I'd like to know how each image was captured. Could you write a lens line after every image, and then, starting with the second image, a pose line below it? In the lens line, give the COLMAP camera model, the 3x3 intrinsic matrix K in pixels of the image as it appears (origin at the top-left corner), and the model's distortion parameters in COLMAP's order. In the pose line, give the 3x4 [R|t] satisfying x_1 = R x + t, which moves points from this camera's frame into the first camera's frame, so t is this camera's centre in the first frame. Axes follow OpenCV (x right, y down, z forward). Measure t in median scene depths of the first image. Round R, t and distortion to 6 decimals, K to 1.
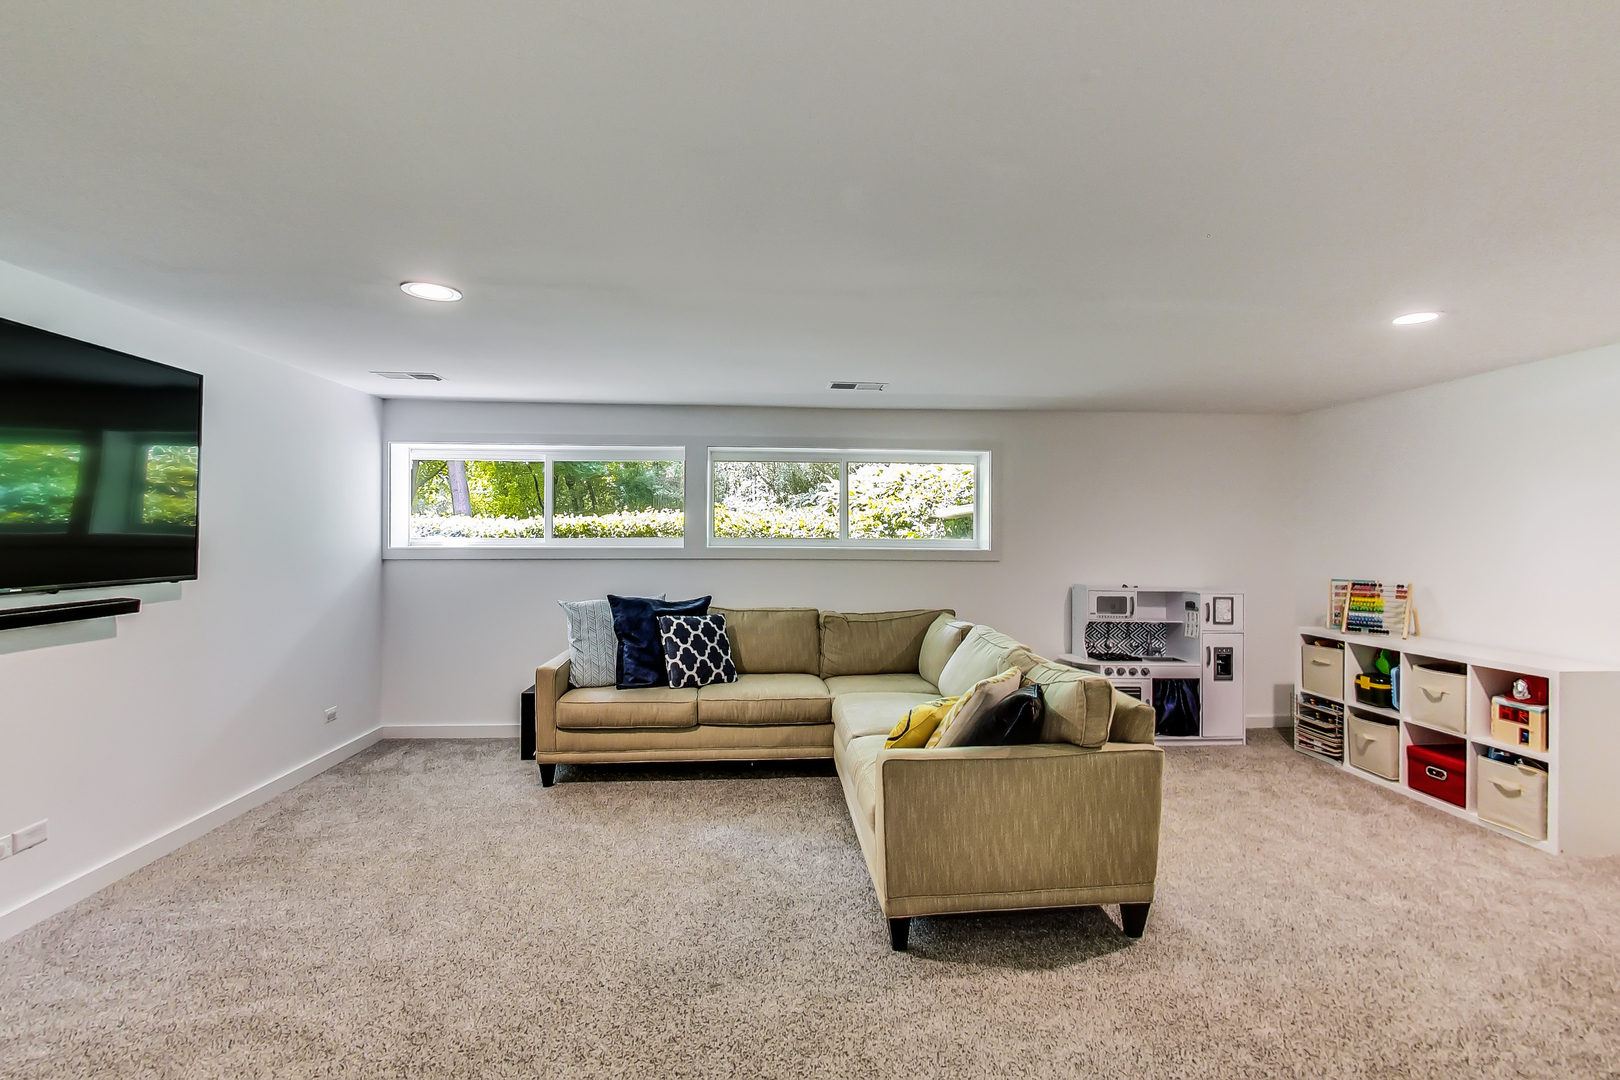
lens RADIAL K [[722.1, 0, 808.0], [0, 722.1, 538.5], [0, 0, 1]] dist [0.003853, -0.000977]
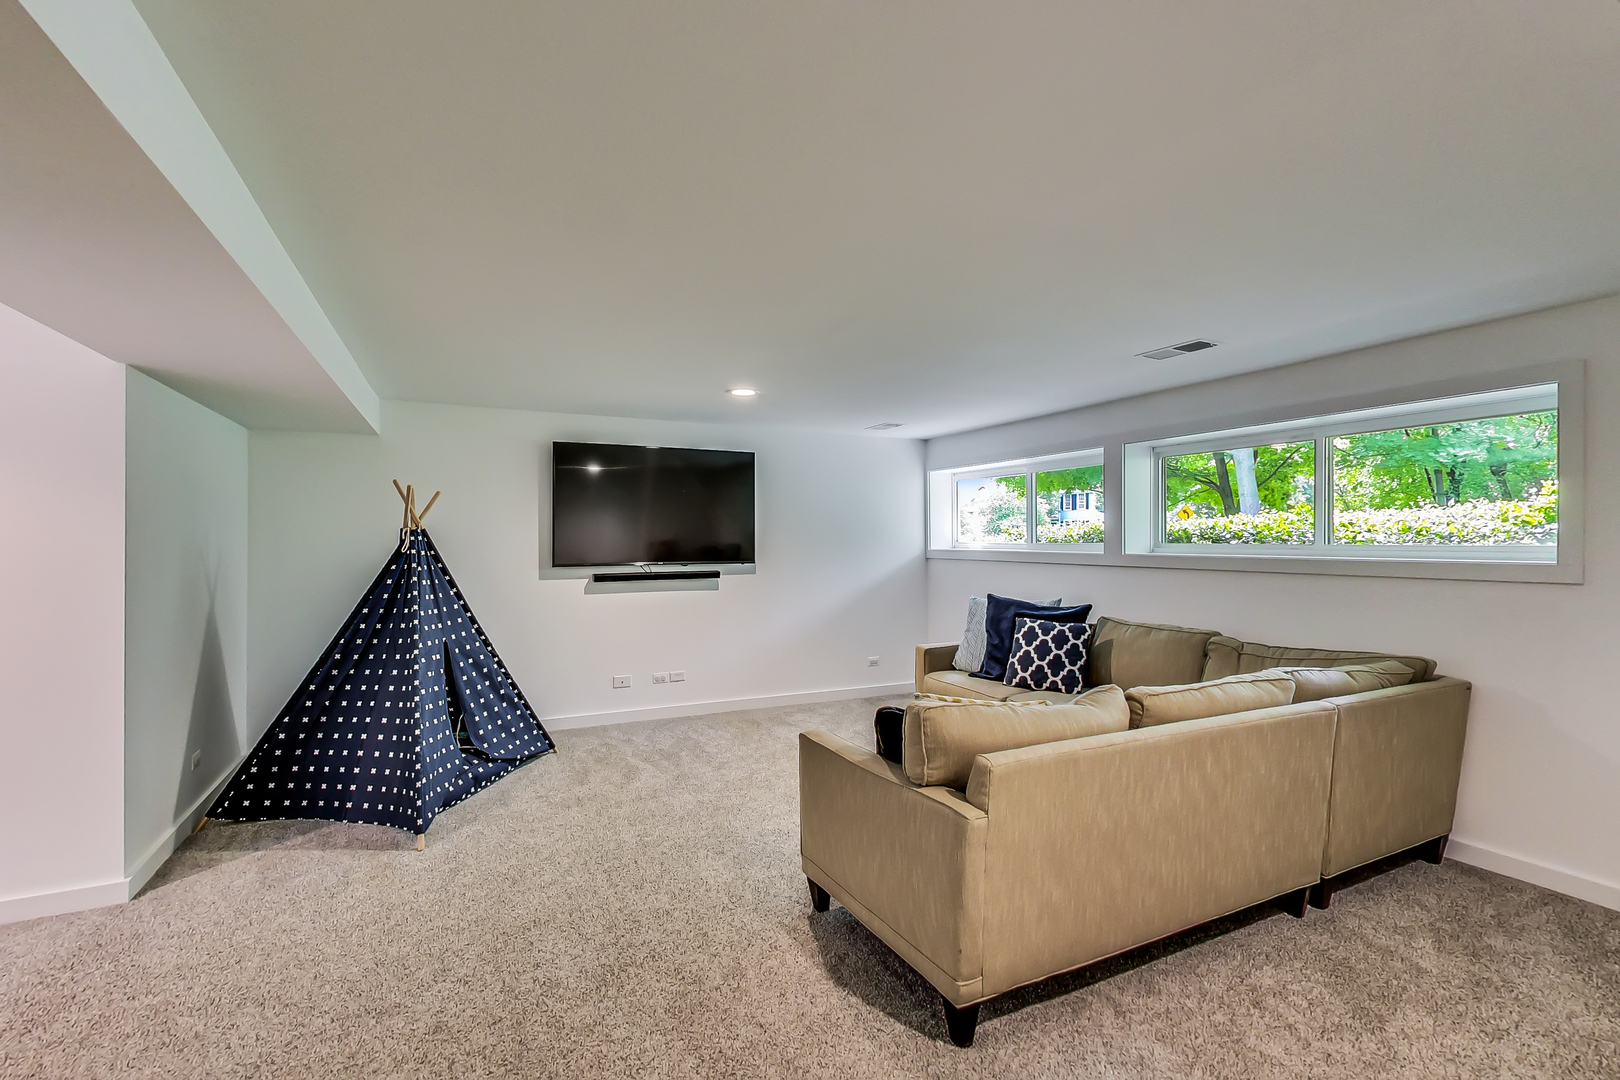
lens RADIAL K [[722.1, 0, 797.2], [0, 722.1, 533.5], [0, 0, 1]] dist [0.003853, -0.000977]
pose [[0.367862, -0.008727, -0.929840, 0.658291], [-0.007045, 0.999901, -0.012172, 0.001059], [0.929854, 0.011028, 0.367764, 0.314608]]
